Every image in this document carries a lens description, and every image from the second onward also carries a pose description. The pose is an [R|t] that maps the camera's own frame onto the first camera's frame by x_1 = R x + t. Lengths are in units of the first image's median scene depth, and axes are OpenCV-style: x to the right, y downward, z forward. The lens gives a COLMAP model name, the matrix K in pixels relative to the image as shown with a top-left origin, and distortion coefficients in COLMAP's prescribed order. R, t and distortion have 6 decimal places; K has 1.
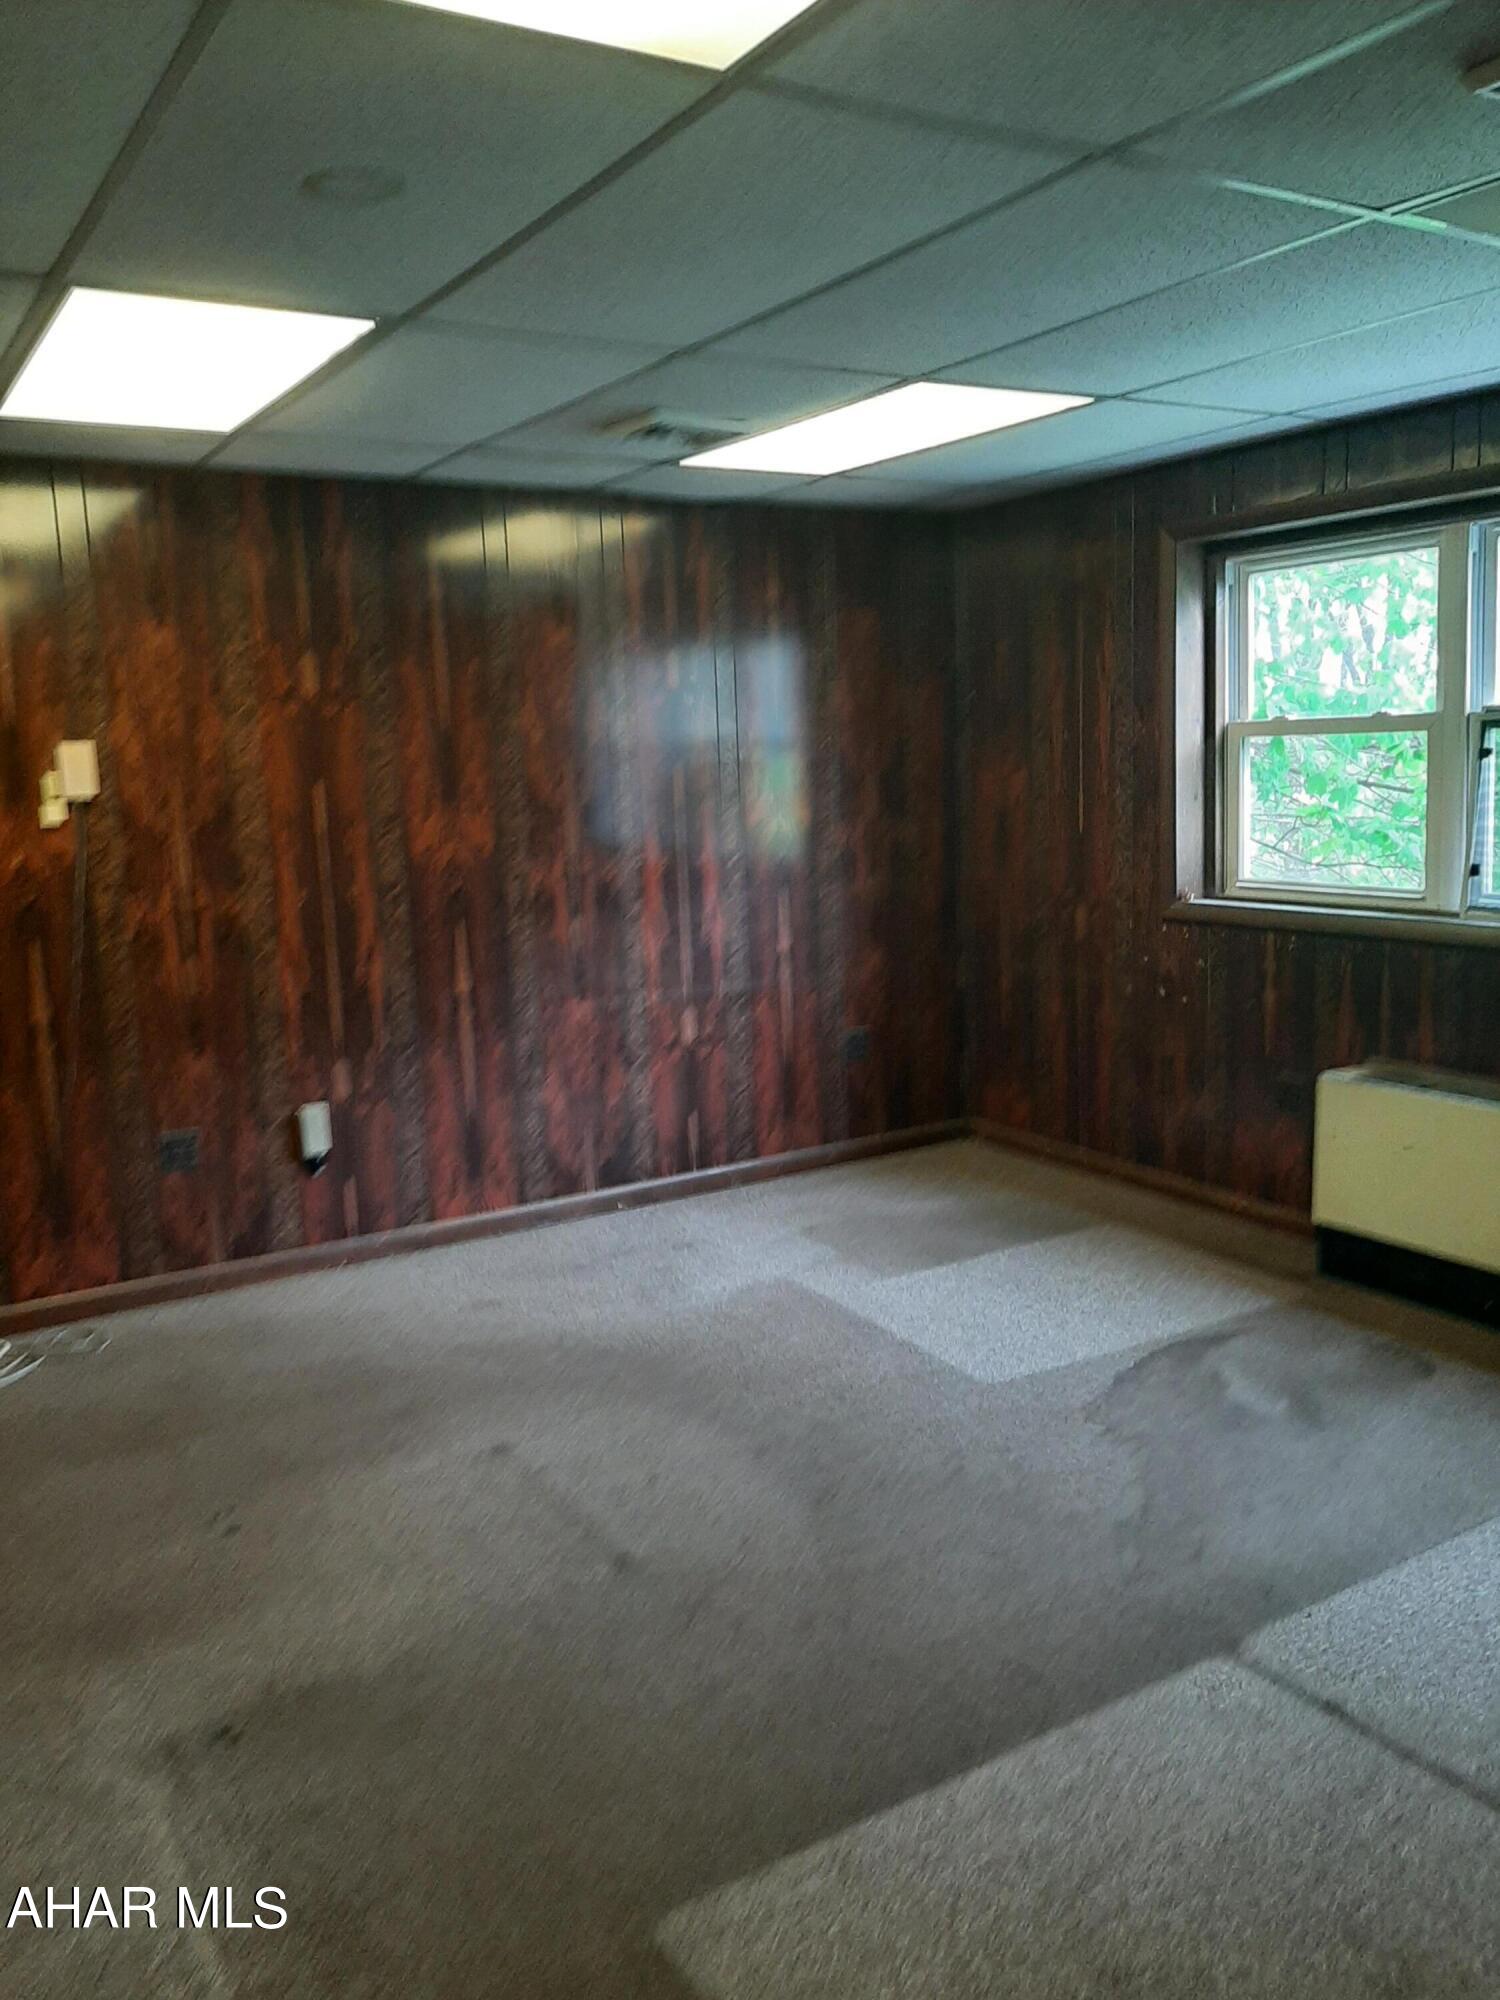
lens RADIAL K [[1617.2, 0, 750.0], [0, 1617.2, 1000.0], [0, 0, 1]] dist [0.104850, -0.219098]
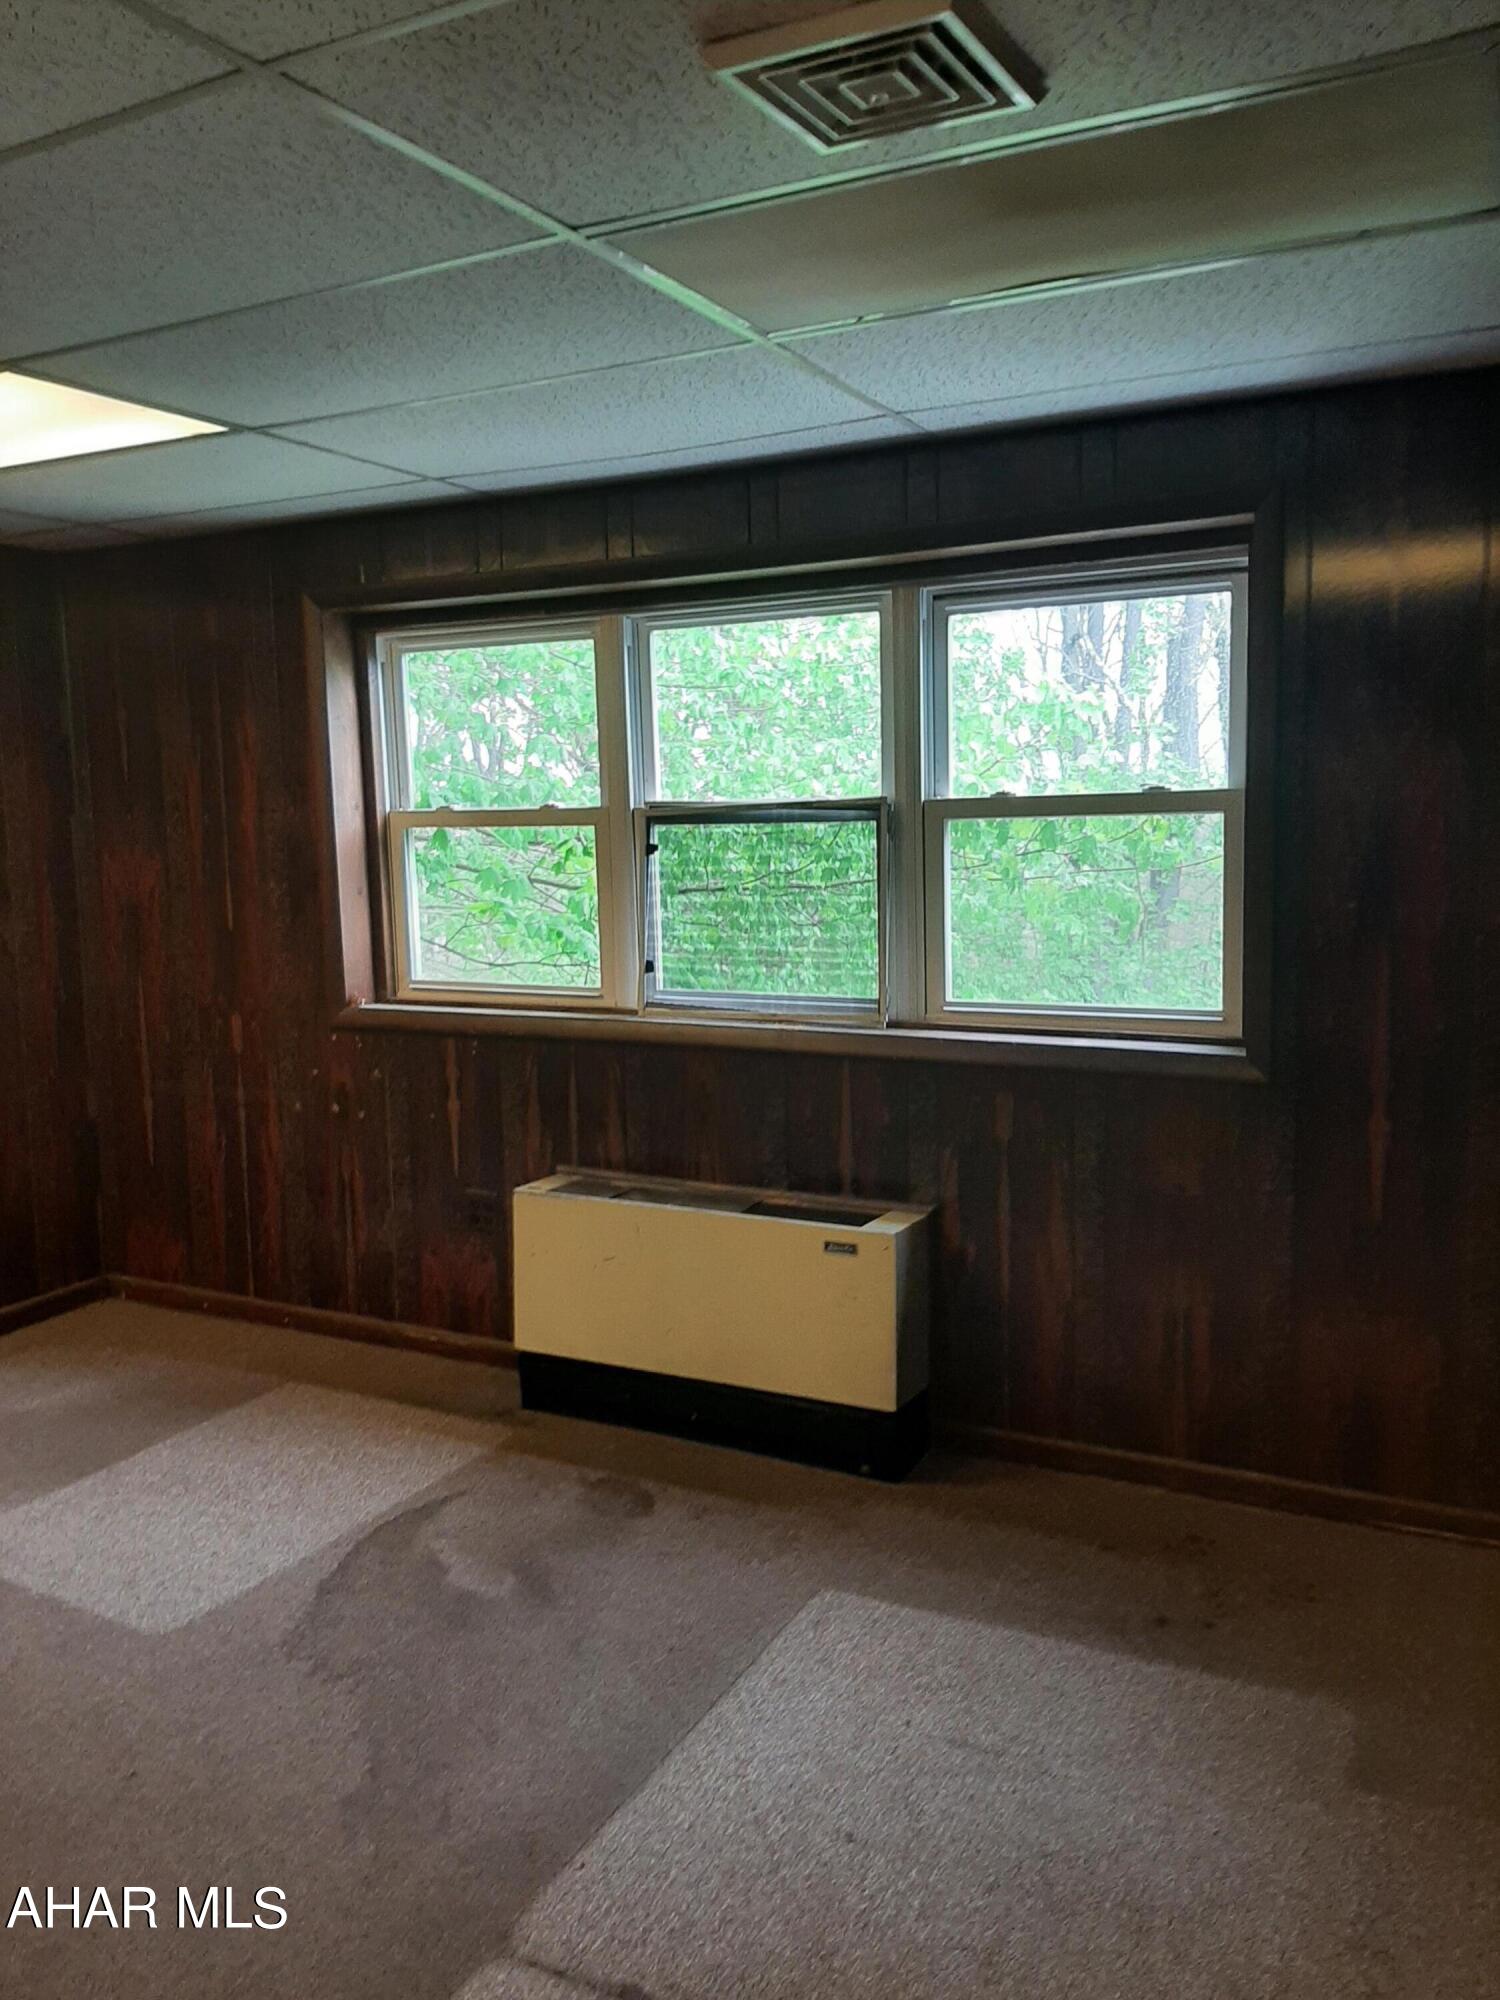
lens RADIAL K [[1617.2, 0, 750.0], [0, 1617.2, 1000.0], [0, 0, 1]] dist [0.104850, -0.219098]
pose [[0.865968, -0.039152, 0.498564, 0.008751], [0.064958, 0.997291, -0.034509, -0.021737], [-0.495863, 0.062270, 0.866166, 0.127206]]
